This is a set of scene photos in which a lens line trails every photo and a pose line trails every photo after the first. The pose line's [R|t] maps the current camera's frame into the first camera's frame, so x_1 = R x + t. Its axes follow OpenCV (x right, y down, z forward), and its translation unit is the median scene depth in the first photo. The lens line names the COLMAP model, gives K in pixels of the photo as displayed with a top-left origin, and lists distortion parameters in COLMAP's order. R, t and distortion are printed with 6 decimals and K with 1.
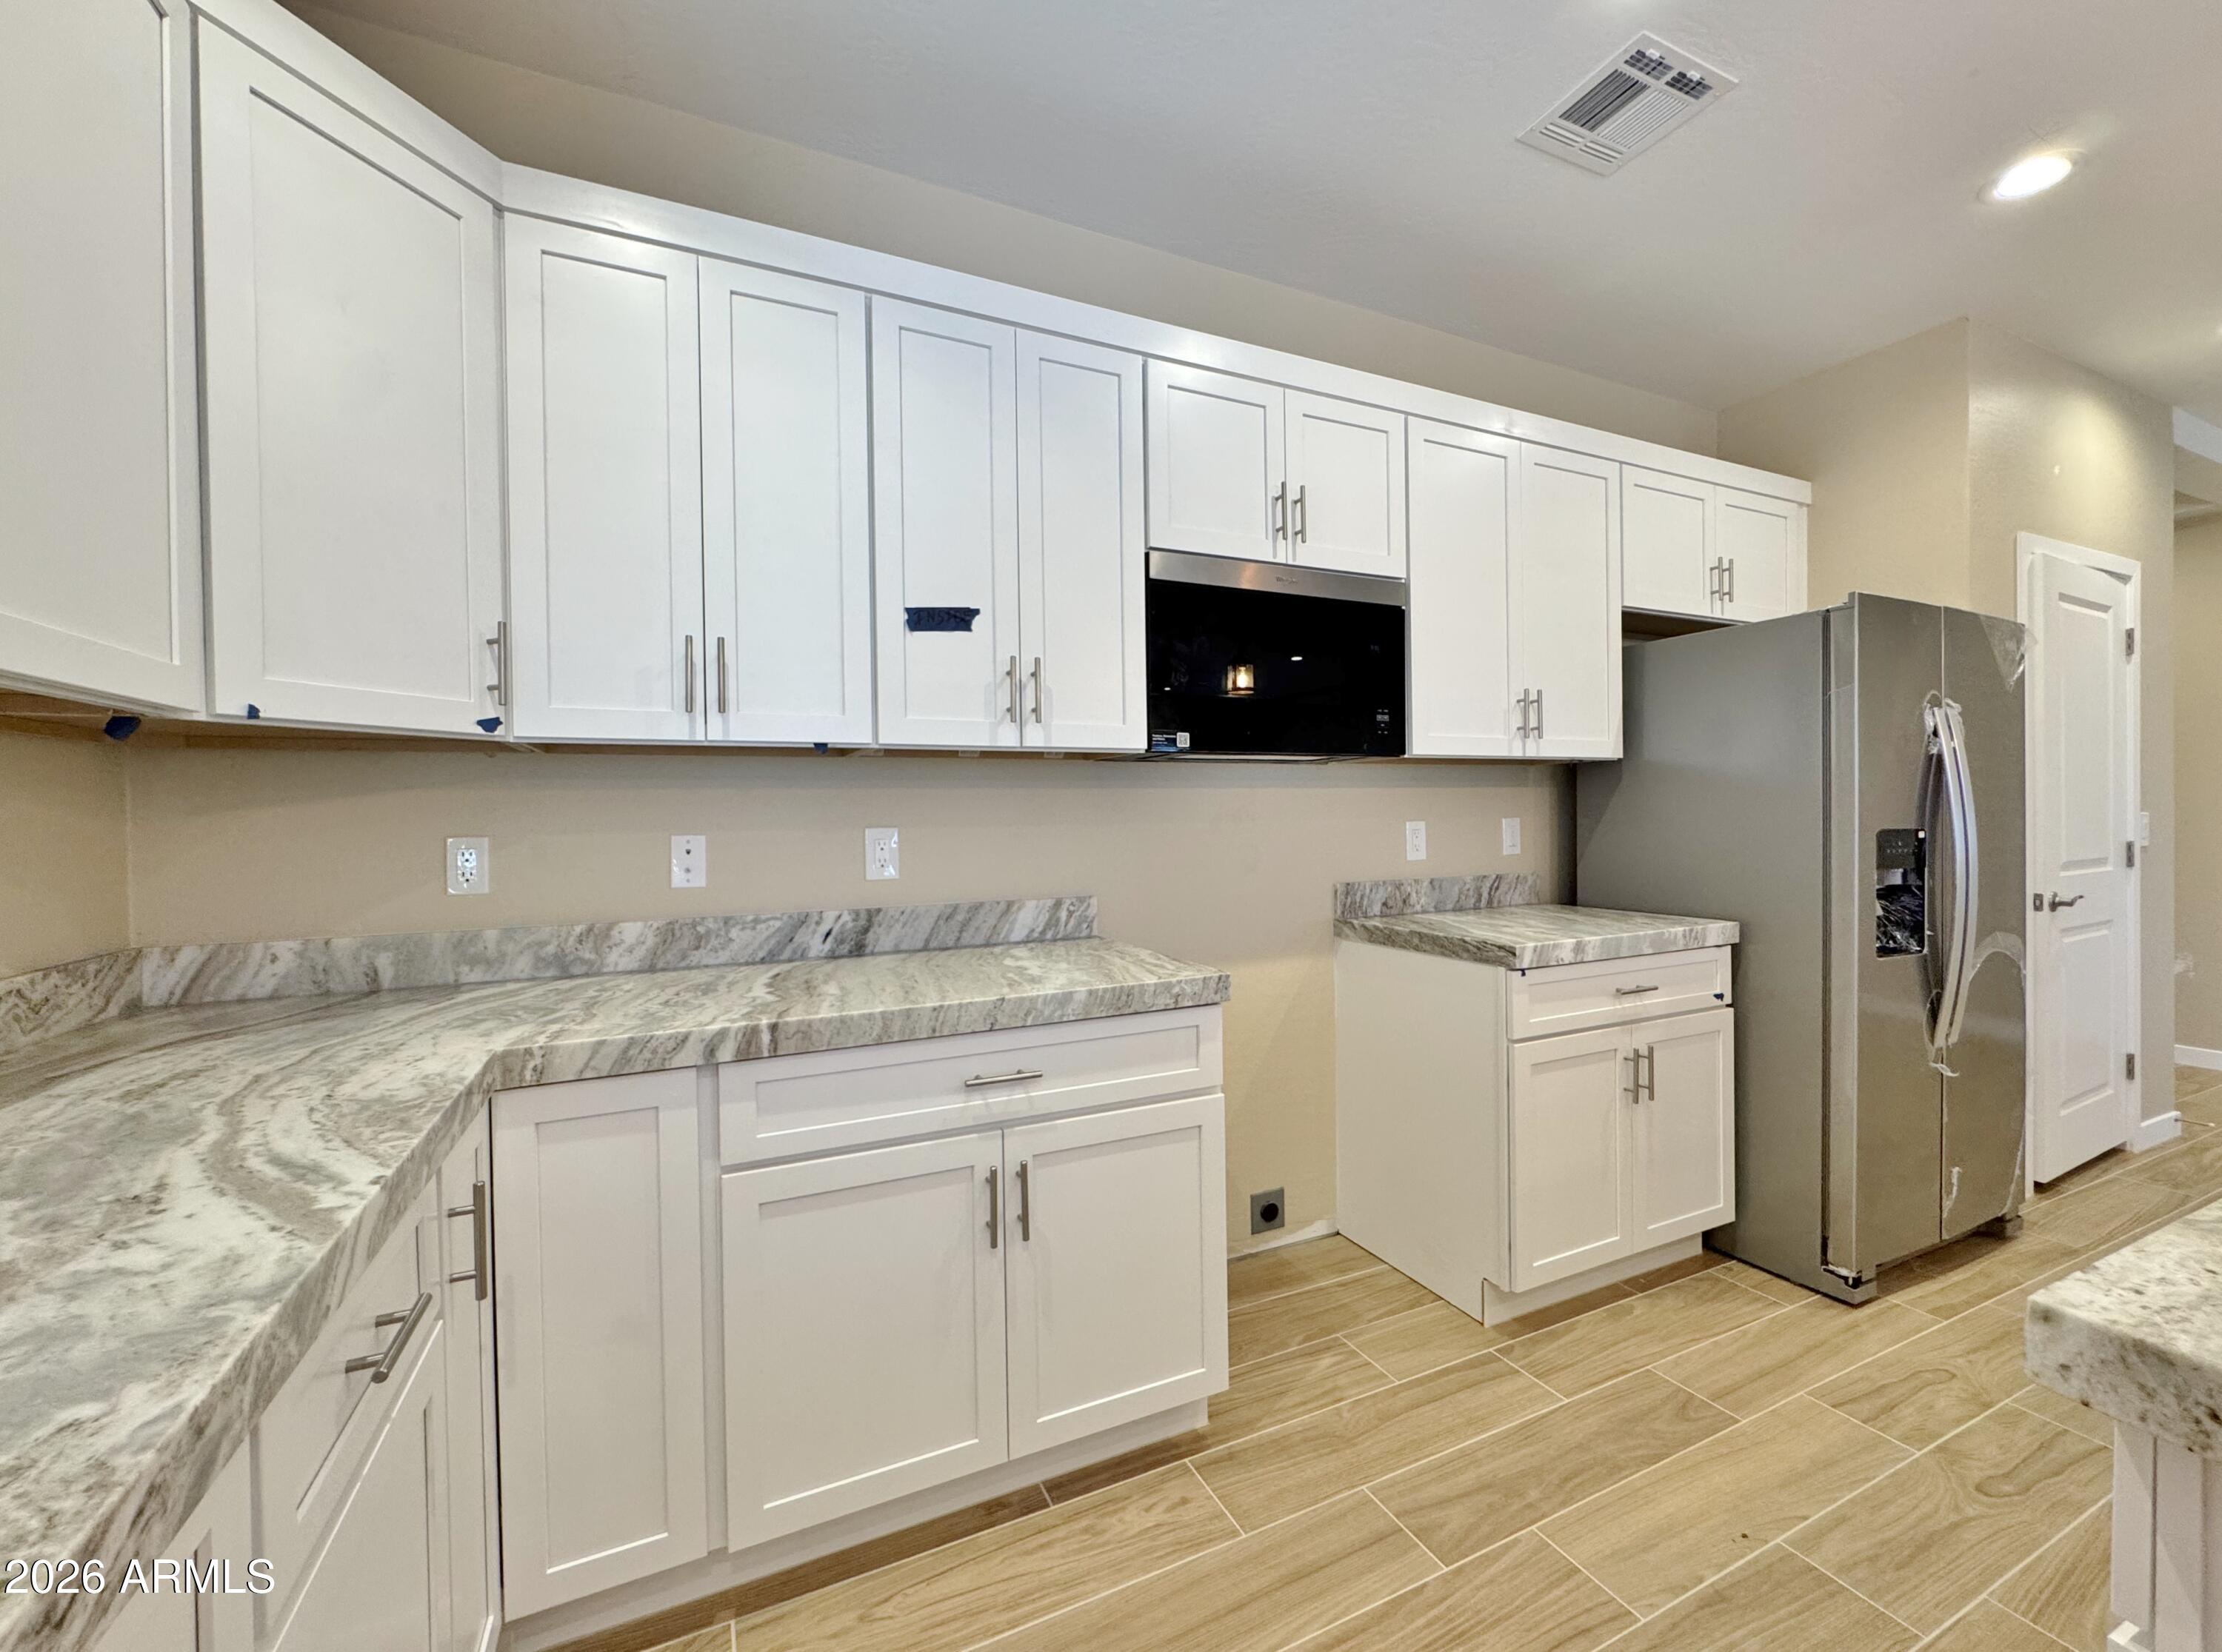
lens RADIAL K [[898.0, 0, 1111.0], [0, 898.0, 826.0], [0, 0, 1]] dist [-0.004390, 0.000041]
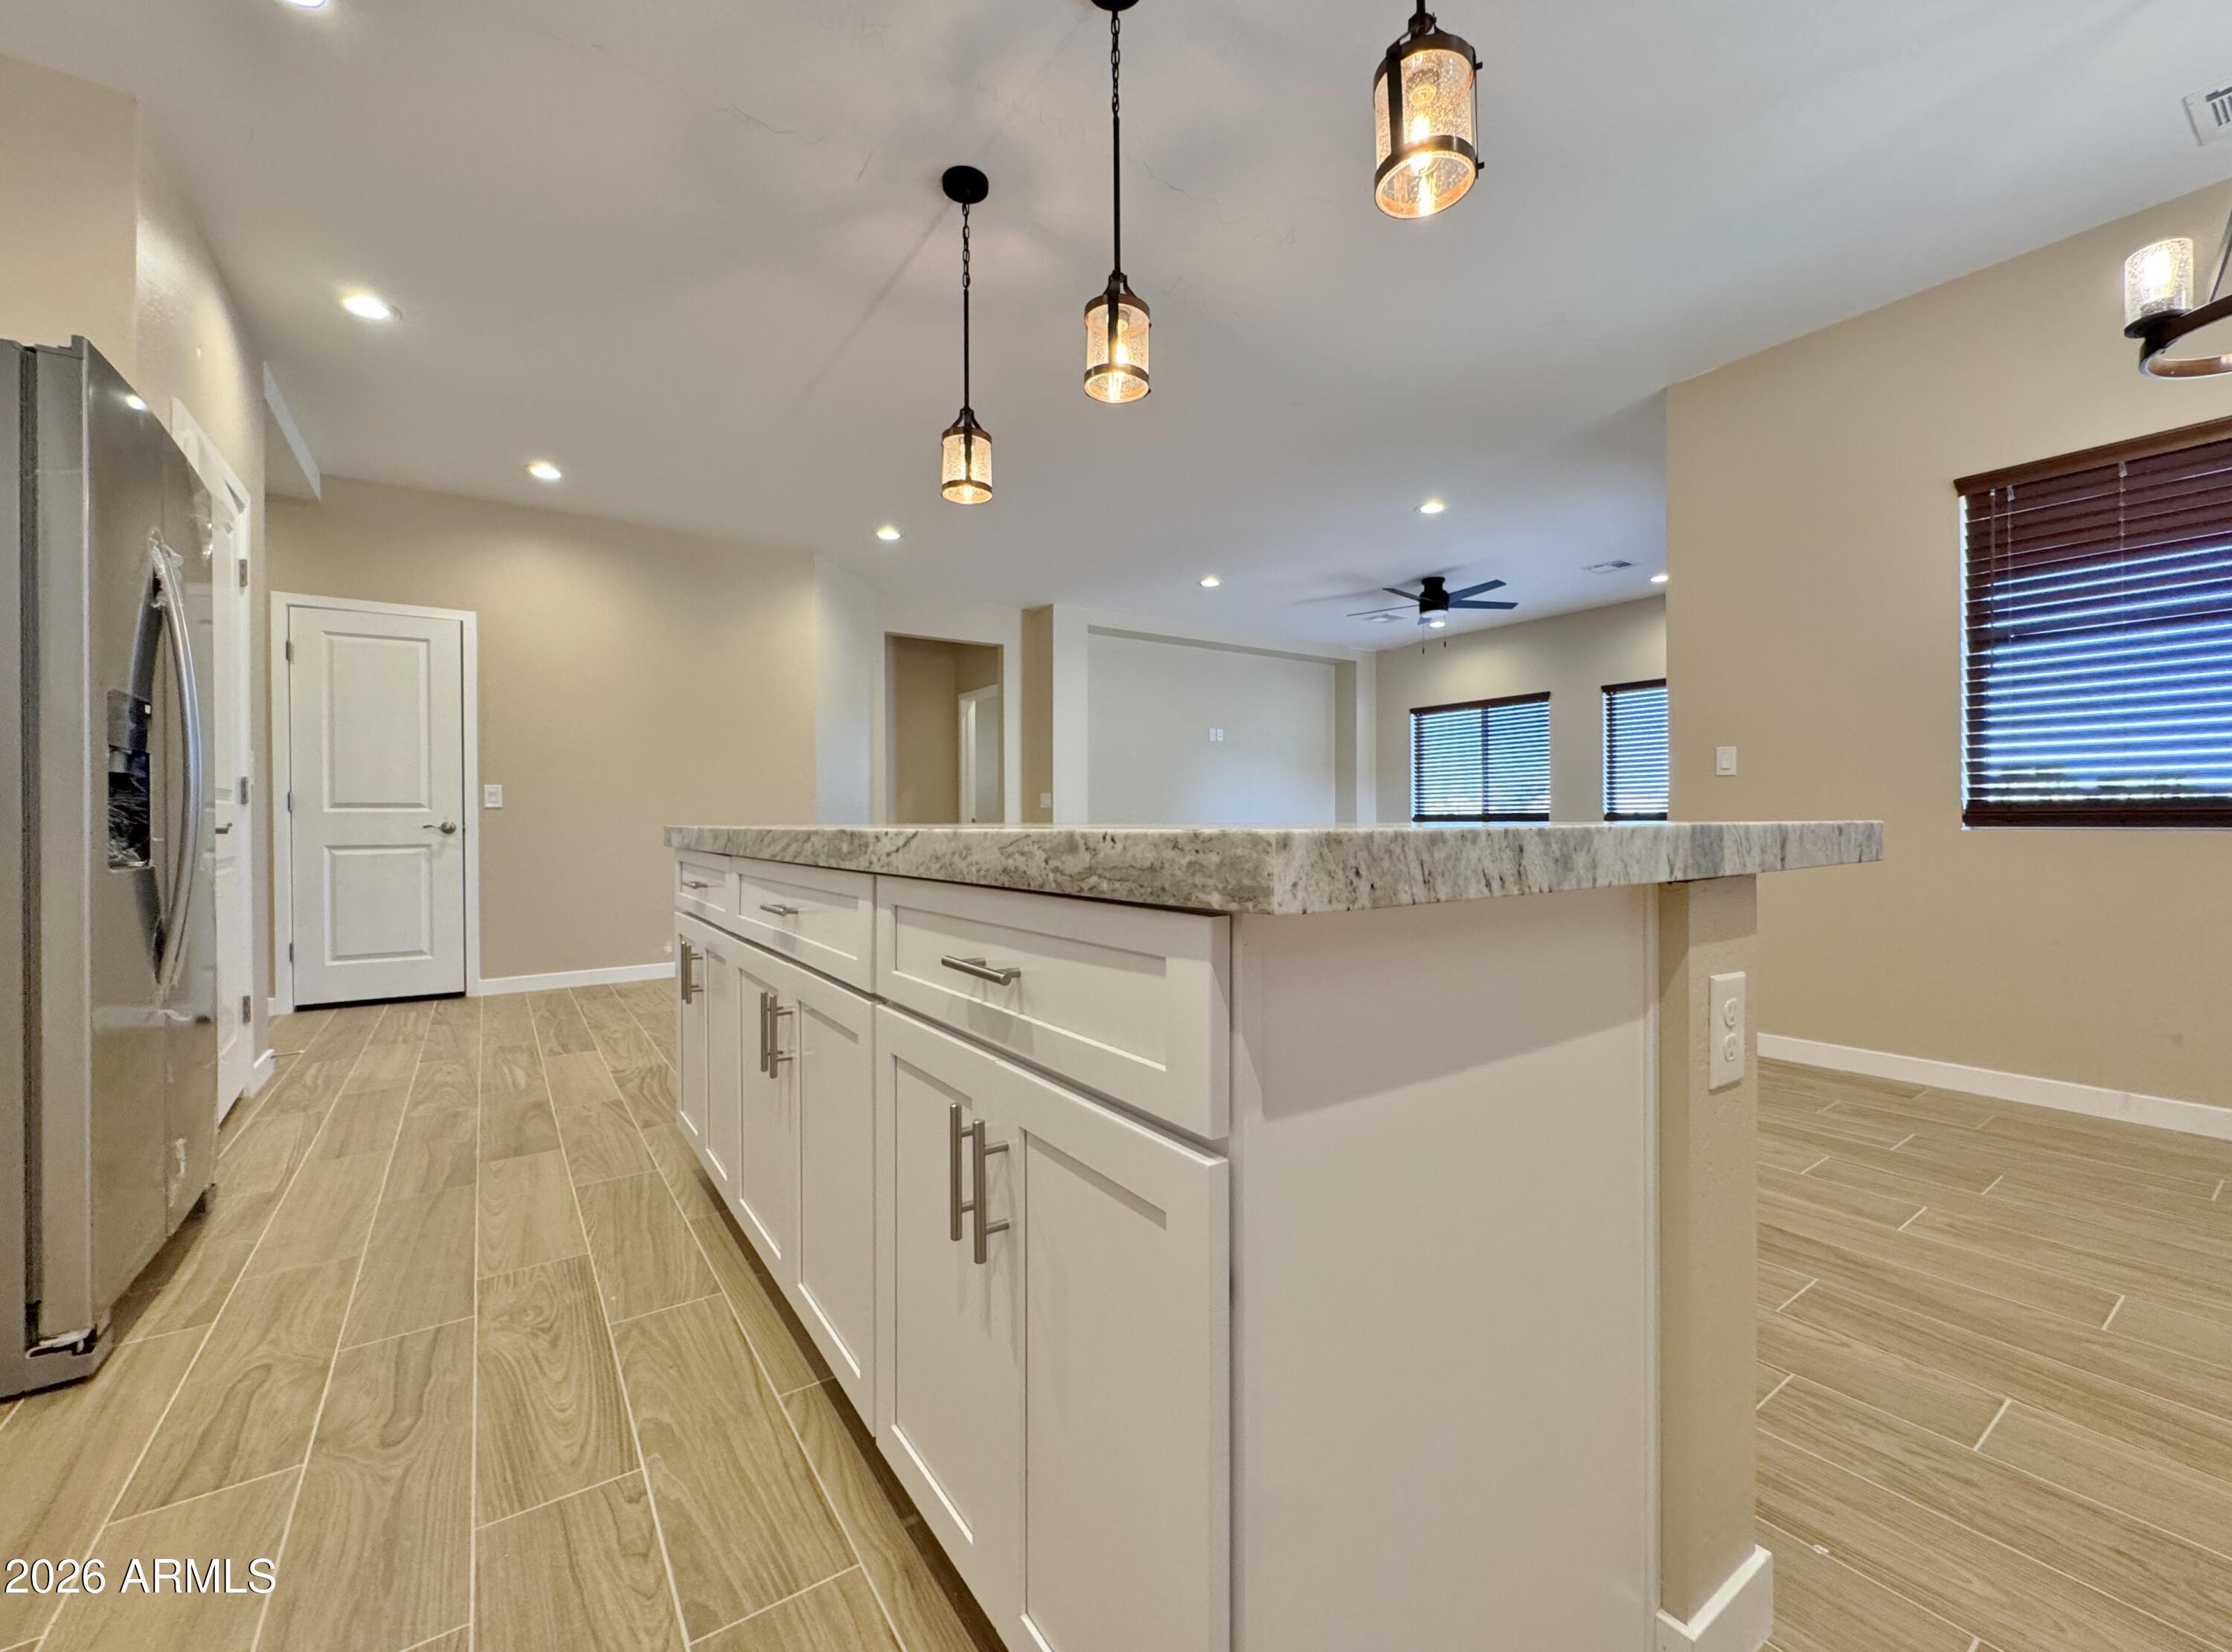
lens RADIAL K [[908.9, 0, 1116.0], [0, 908.9, 826.0], [0, 0, 1]] dist [-0.005870, 0.000498]
pose [[-0.169180, 0.008304, 0.985550, 0.016243], [0.016580, 0.999847, -0.005579, 0.145340], [-0.985446, 0.015396, -0.169292, 0.371835]]
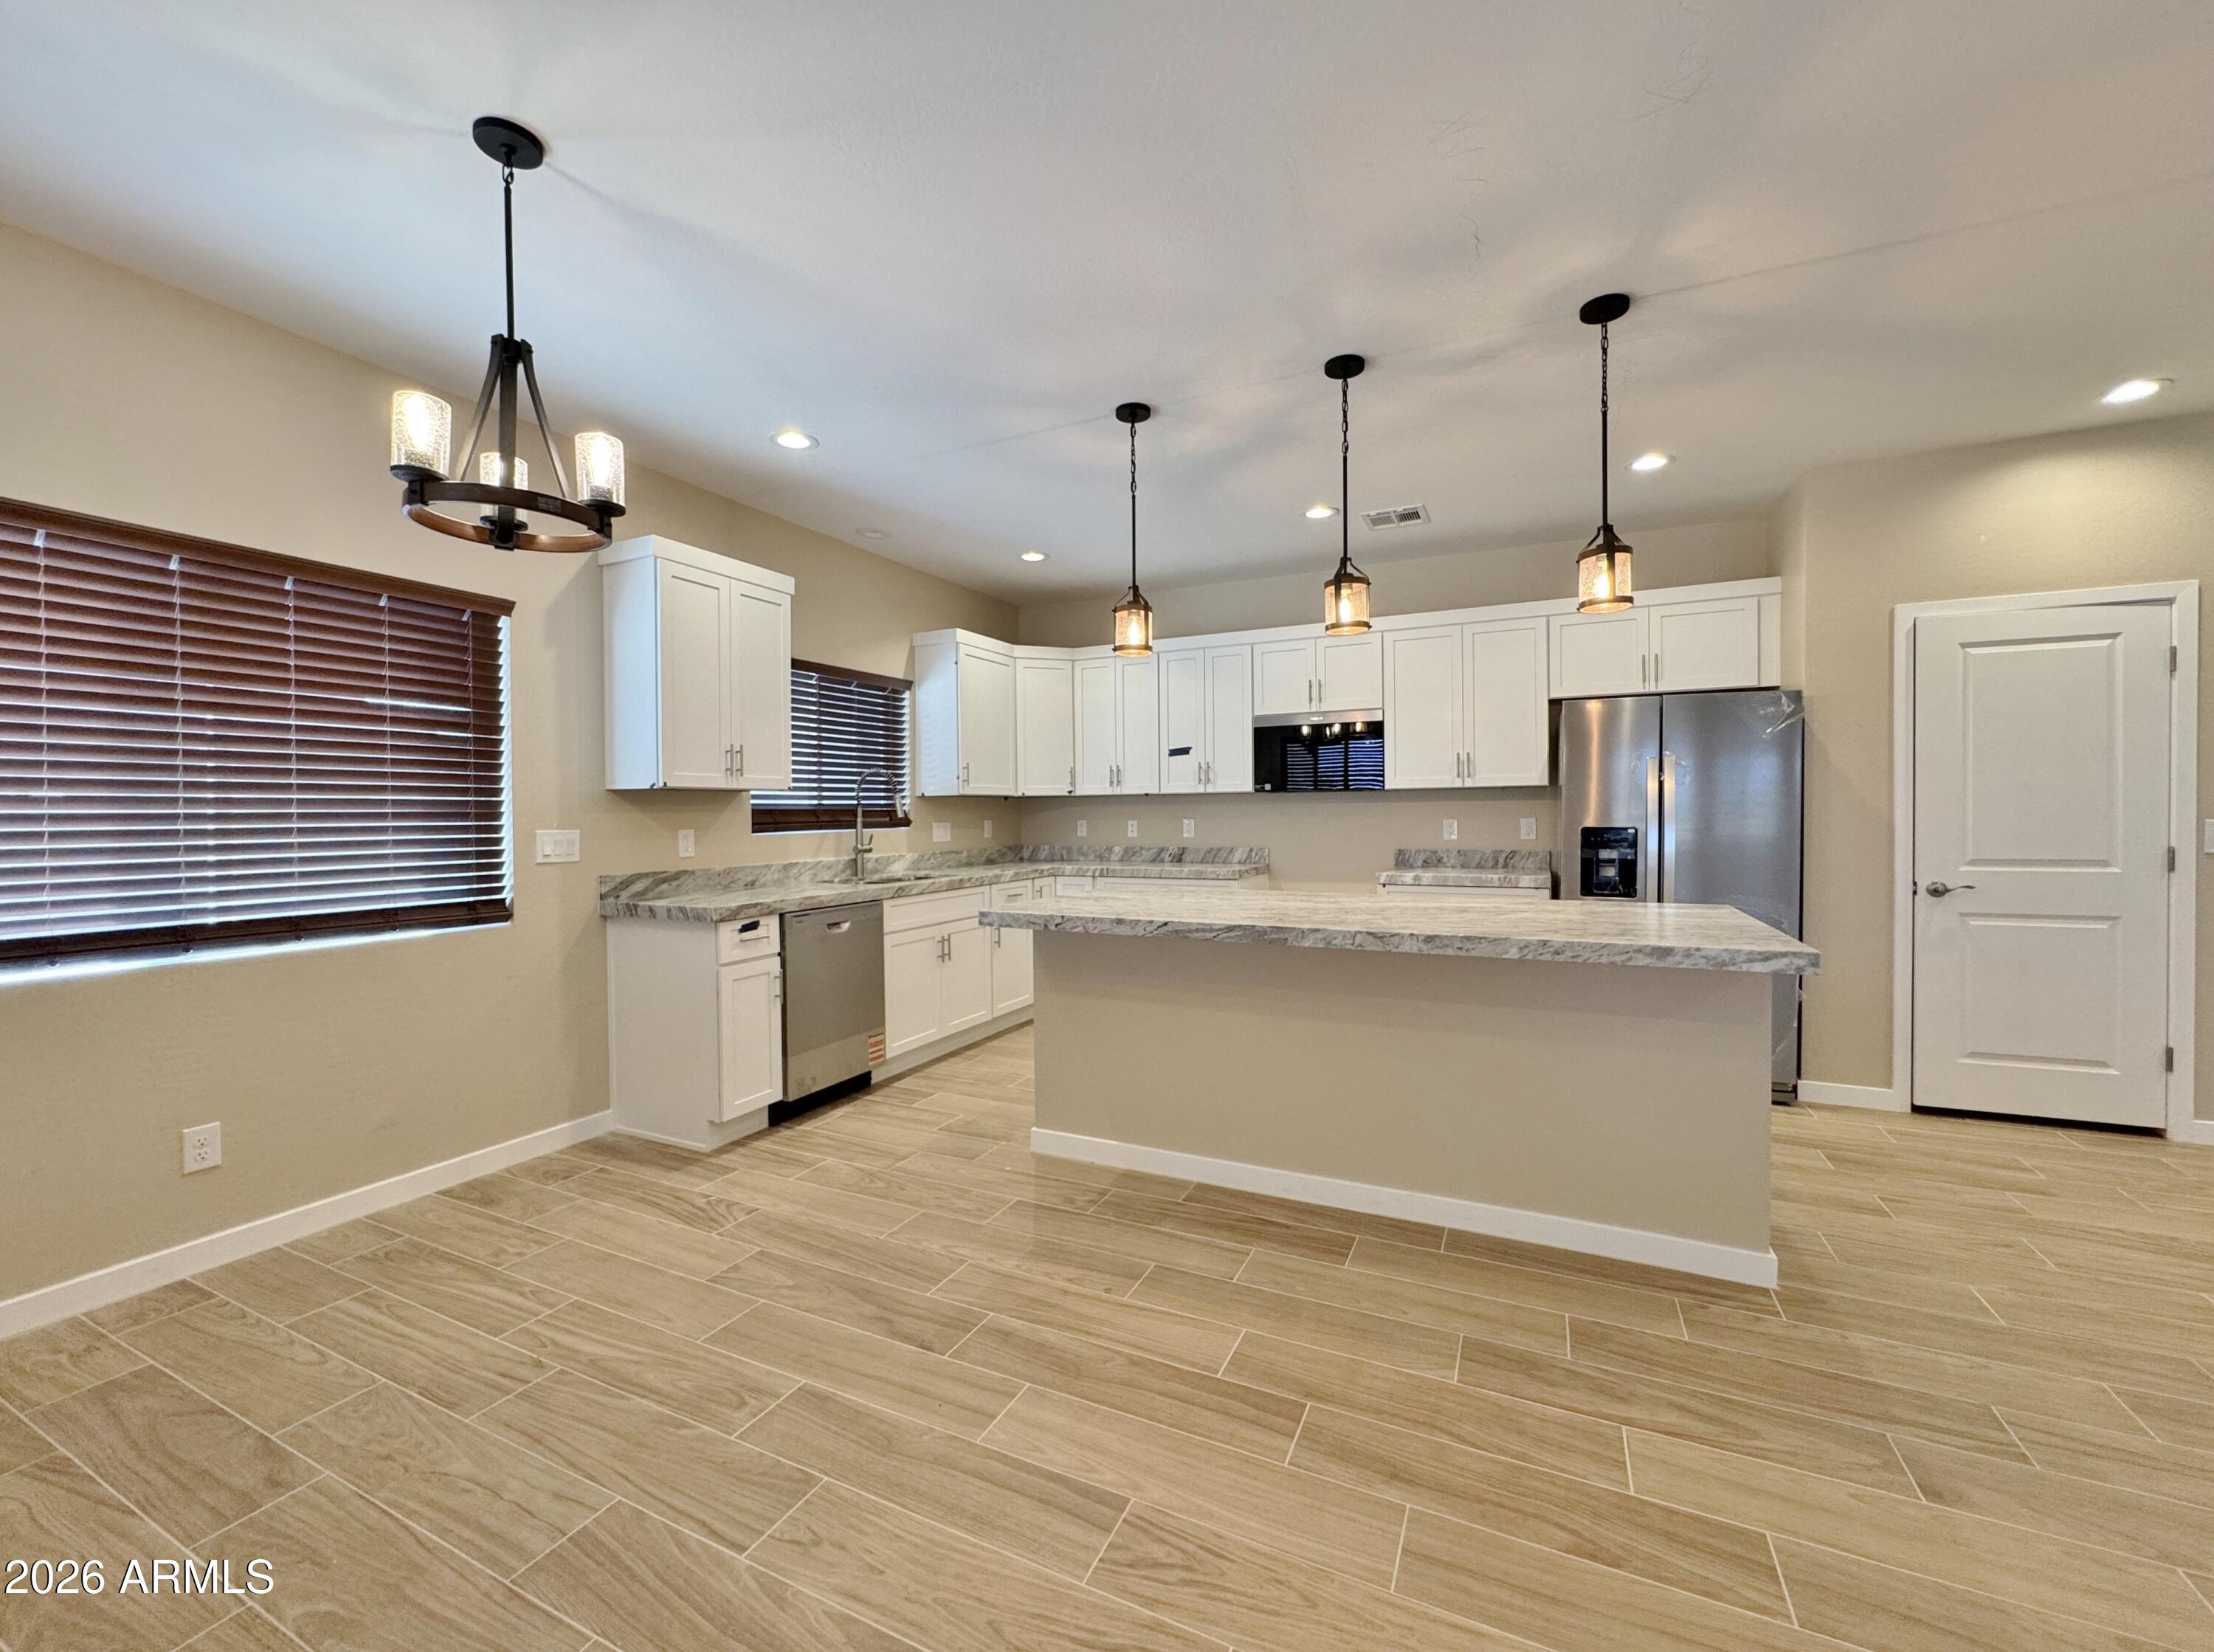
lens RADIAL K [[890.0, 0, 1107.0], [0, 890.0, 826.0], [0, 0, 1]] dist [-0.006825, 0.000932]
pose [[0.630859, 0.020042, -0.775638, 1.847625], [-0.007371, 0.999776, 0.019839, -0.030947], [0.775862, -0.006799, 0.630866, -1.026267]]
